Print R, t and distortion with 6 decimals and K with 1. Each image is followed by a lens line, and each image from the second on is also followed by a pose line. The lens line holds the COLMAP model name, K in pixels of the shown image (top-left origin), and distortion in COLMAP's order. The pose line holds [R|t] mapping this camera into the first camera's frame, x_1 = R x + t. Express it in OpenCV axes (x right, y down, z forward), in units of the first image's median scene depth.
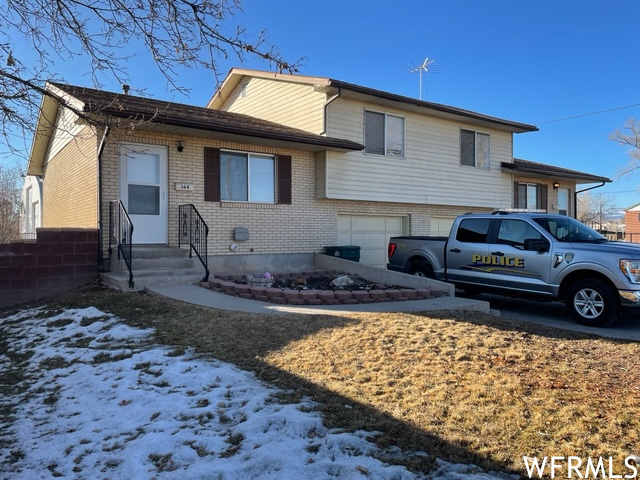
lens RADIAL K [[482.7, 0, 324.6], [0, 482.7, 241.7], [0, 0, 1]] dist [0.078145, -0.091773]
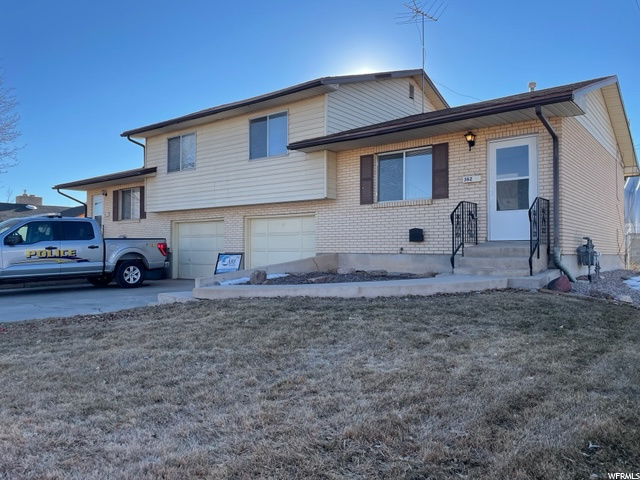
lens RADIAL K [[482.7, 0, 324.3], [0, 482.7, 236.0], [0, 0, 1]] dist [0.078145, -0.091773]
pose [[0.269634, -0.002249, -0.962960, 1.187786], [0.003682, 0.999992, -0.001305, -0.014587], [0.962956, -0.003194, 0.269640, 0.890949]]
